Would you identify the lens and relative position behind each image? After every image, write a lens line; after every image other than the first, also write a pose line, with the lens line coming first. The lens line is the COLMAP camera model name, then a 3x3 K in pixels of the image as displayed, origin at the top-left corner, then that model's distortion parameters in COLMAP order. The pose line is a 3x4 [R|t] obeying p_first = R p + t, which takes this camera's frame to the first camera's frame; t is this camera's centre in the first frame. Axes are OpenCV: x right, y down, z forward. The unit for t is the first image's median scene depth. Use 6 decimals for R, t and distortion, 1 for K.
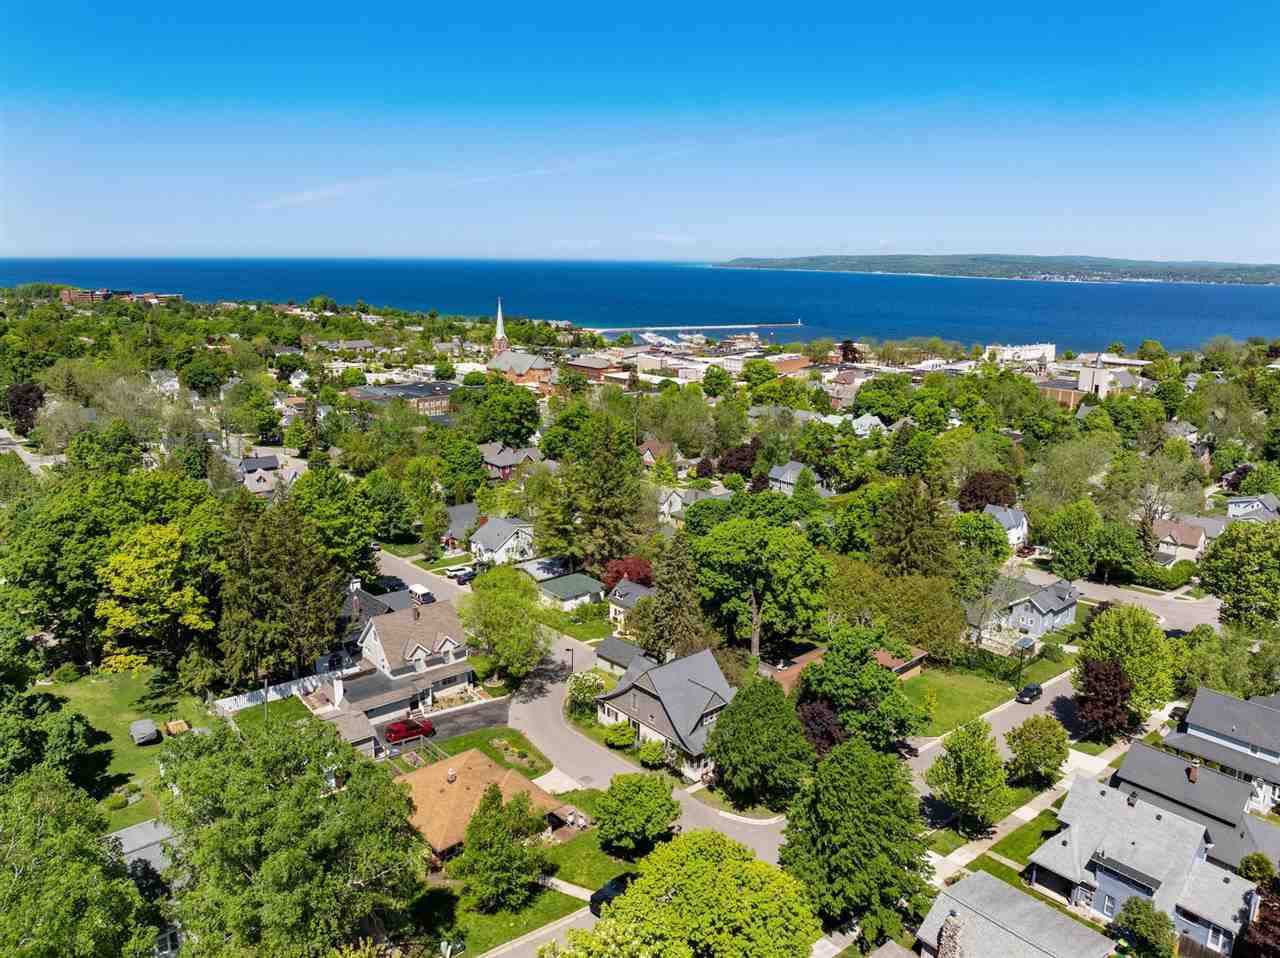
lens RADIAL K [[905.0, 0, 640.0], [0, 905.0, 479.0], [0, 0, 1]] dist [-0.034671, -0.006568]
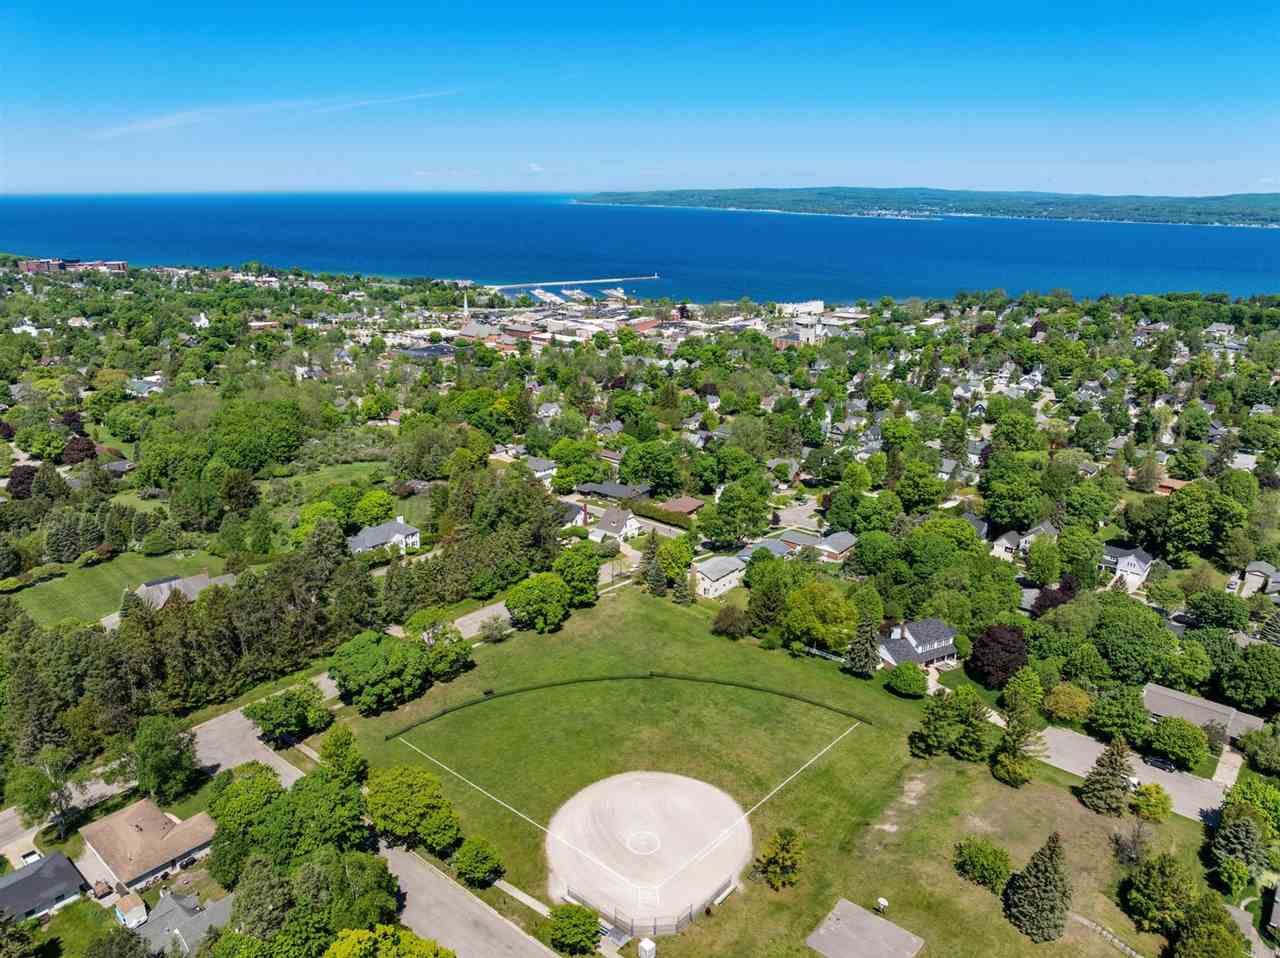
lens RADIAL K [[905.0, 0, 640.0], [0, 905.0, 479.0], [0, 0, 1]] dist [-0.034671, -0.006568]
pose [[0.989064, -0.048197, 0.139390, -0.382955], [0.037548, 0.996243, 0.078043, 0.098123], [-0.142627, -0.071956, 0.987157, -2.898758]]
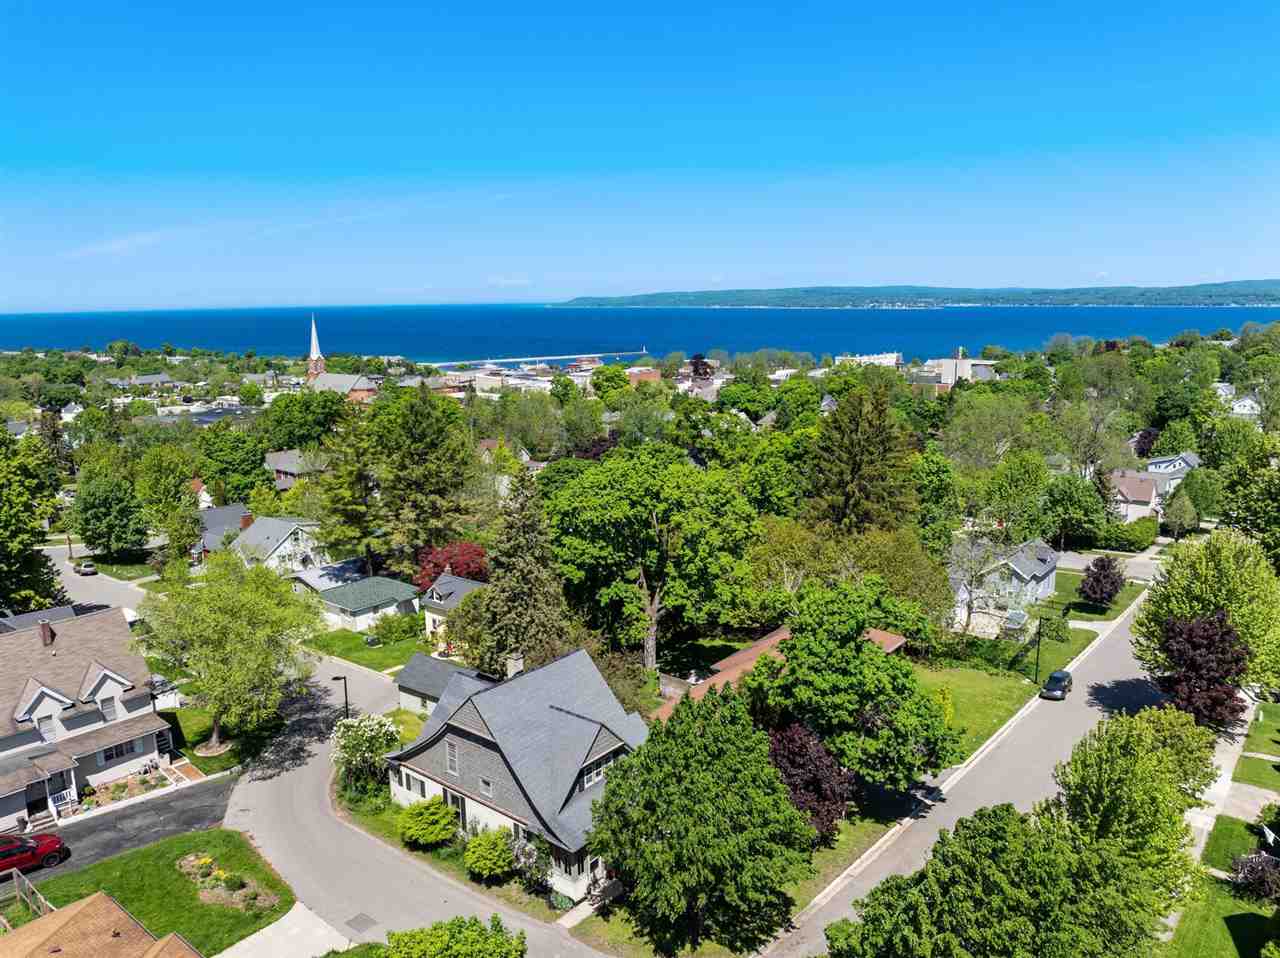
lens RADIAL K [[920.7, 0, 640.0], [0, 920.7, 479.0], [0, 0, 1]] dist [-0.040797, -0.002754]
pose [[0.984945, -0.056134, 0.163501, 0.017863], [0.063761, 0.997090, -0.041777, 0.083315], [-0.160680, 0.051573, 0.985658, 0.327720]]
